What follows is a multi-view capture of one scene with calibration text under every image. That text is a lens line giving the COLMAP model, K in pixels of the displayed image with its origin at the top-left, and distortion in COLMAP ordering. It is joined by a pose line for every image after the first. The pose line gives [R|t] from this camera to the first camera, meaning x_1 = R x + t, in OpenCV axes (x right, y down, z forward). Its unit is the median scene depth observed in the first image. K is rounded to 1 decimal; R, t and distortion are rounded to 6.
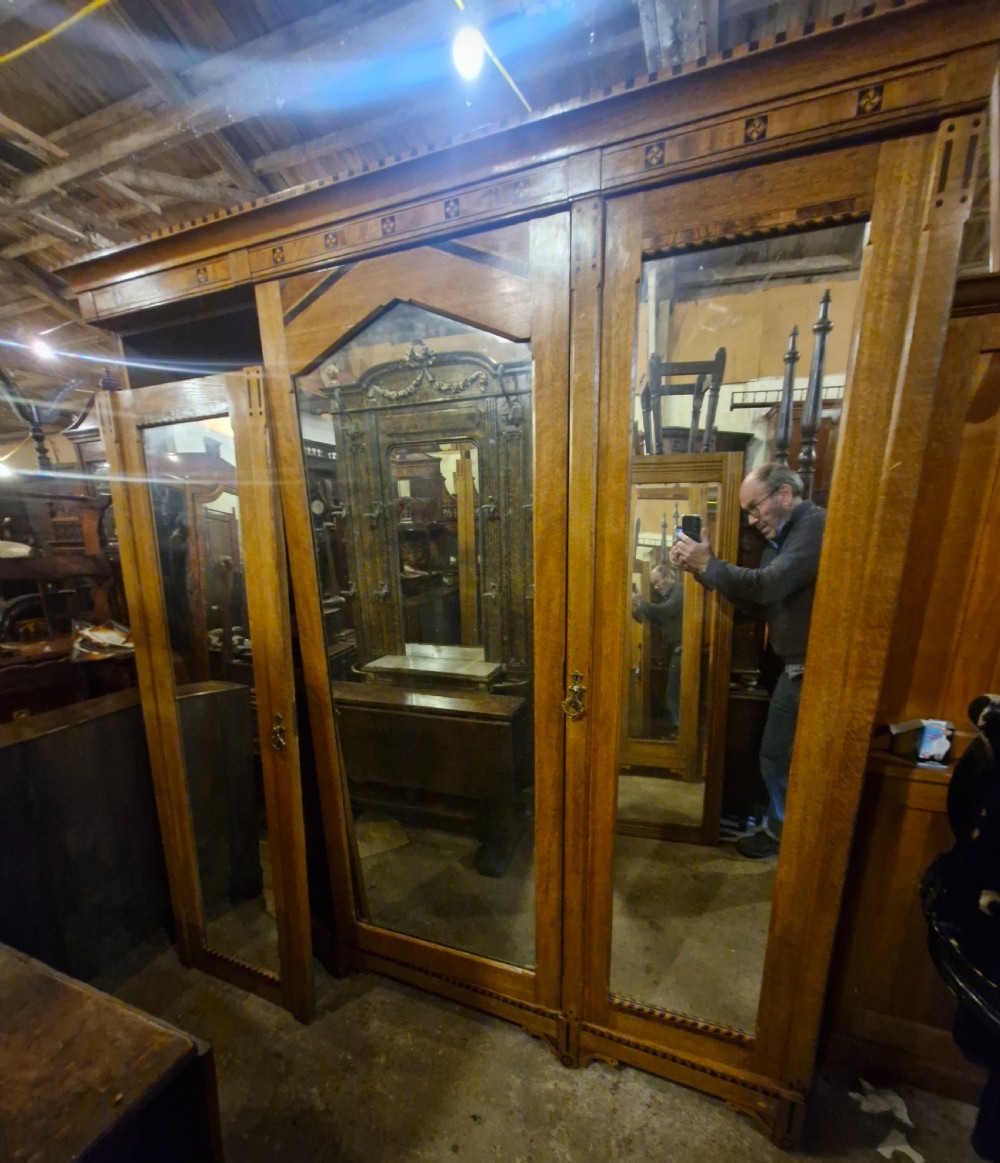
lens RADIAL K [[521.9, 0, 499.9], [0, 521.9, 664.5], [0, 0, 1]] dist [0.001543, -0.002856]
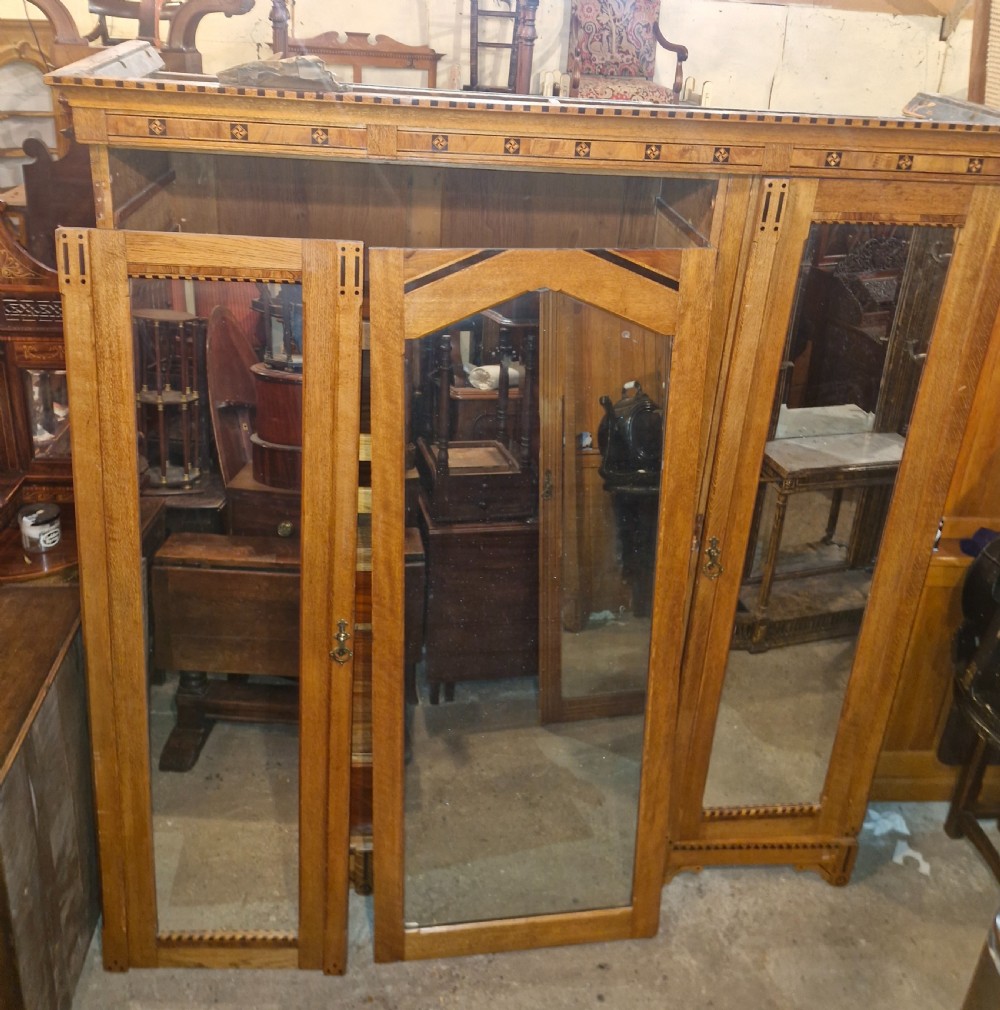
lens RADIAL K [[922.7, 0, 495.2], [0, 922.7, 342.8], [0, 0, 1]] dist [0.085172, -0.111998]
pose [[0.890252, -0.088759, 0.446736, -0.962200], [0.041016, 0.992466, 0.115450, -0.558853], [-0.453618, -0.084456, 0.887185, -0.421500]]
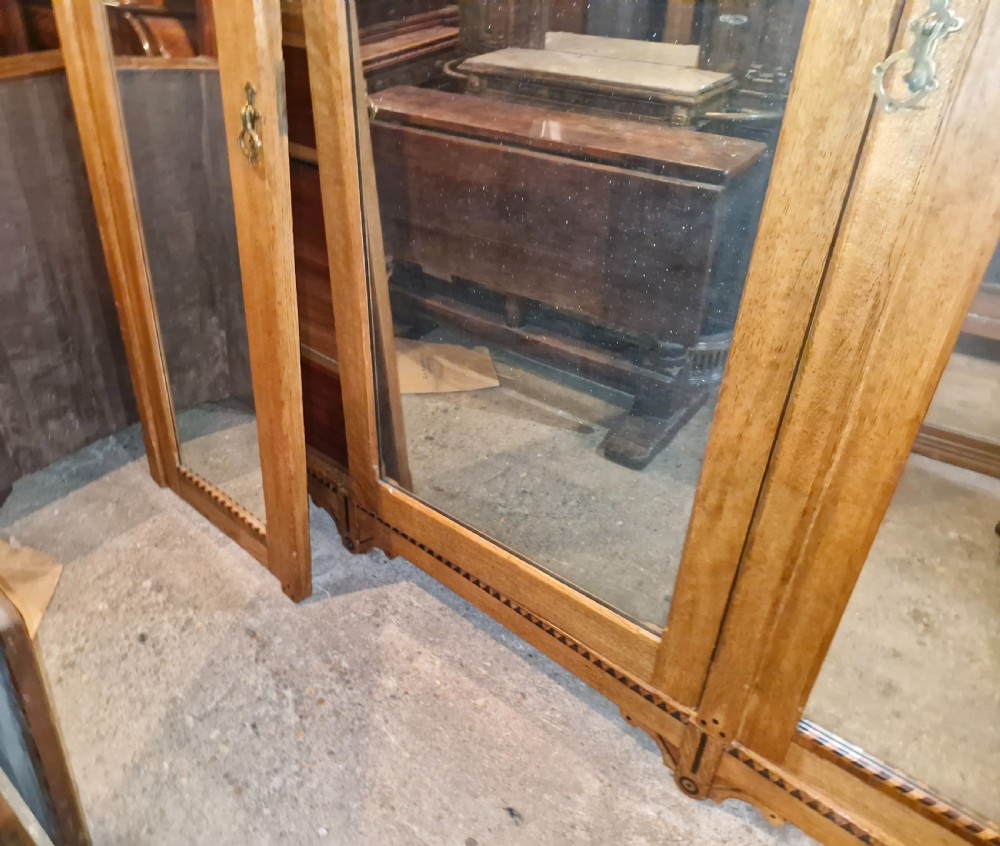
lens RADIAL K [[777.2, 0, 428.1], [0, 777.2, 416.8], [0, 0, 1]] dist [0.100881, -0.152013]
pose [[0.936627, 0.202224, -0.286070, 0.031148], [-0.093234, 0.931013, 0.352877, 0.122438], [0.337695, -0.303843, 0.890866, 0.291421]]
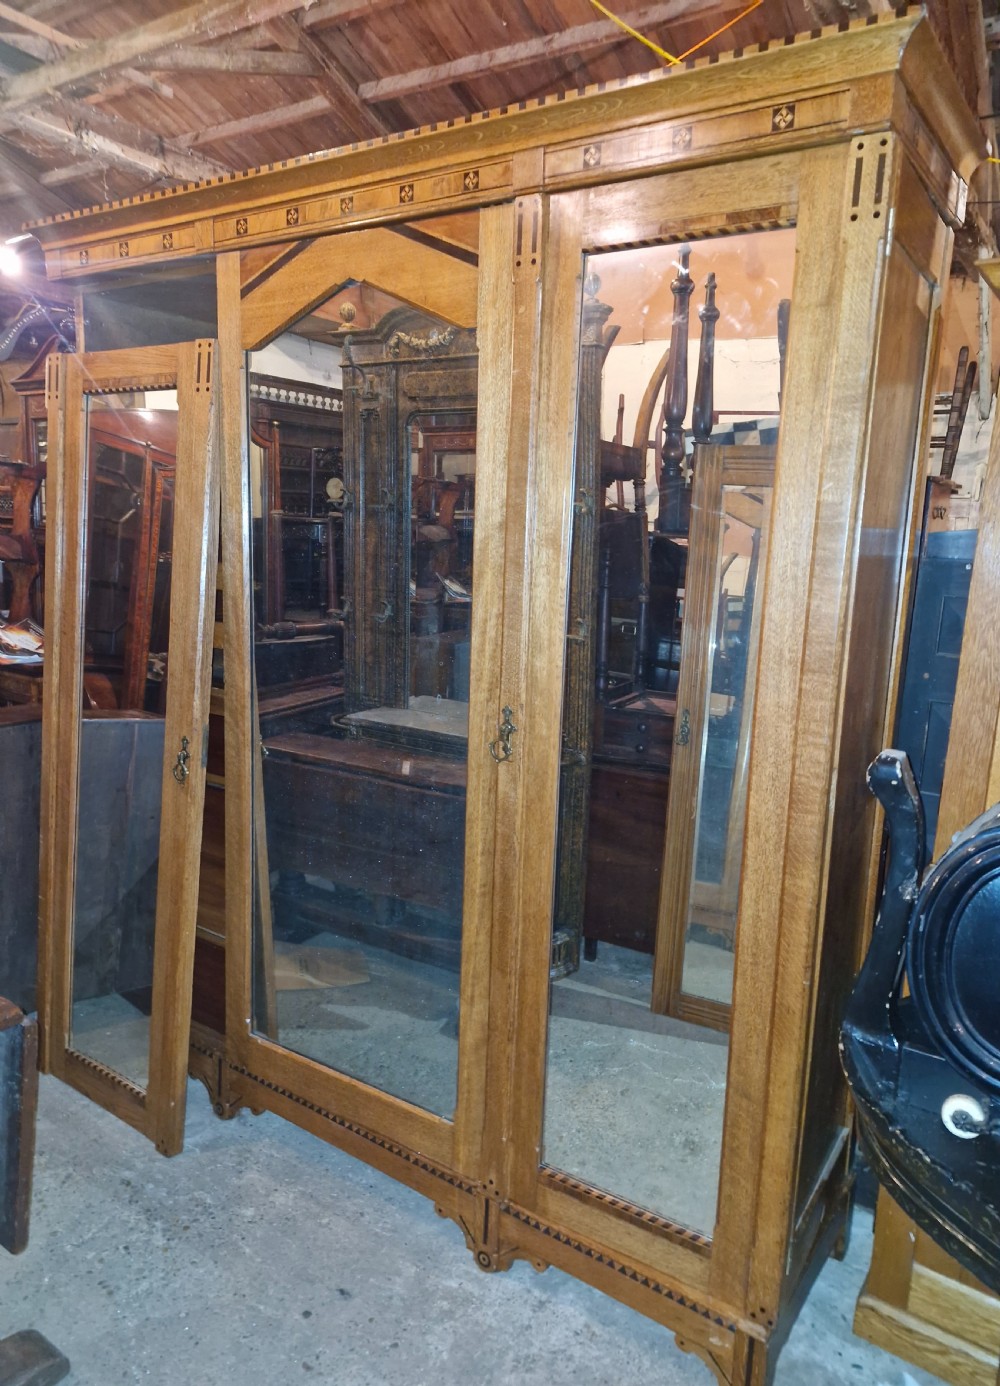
lens RADIAL K [[964.9, 0, 482.5], [0, 964.9, 678.5], [0, 0, 1]] dist [0.063695, -0.081149]
pose [[0.973527, 0.090142, -0.210046, 0.376488], [-0.111500, 0.989483, -0.092147, 0.102573], [0.199531, 0.113128, 0.973339, -0.447079]]
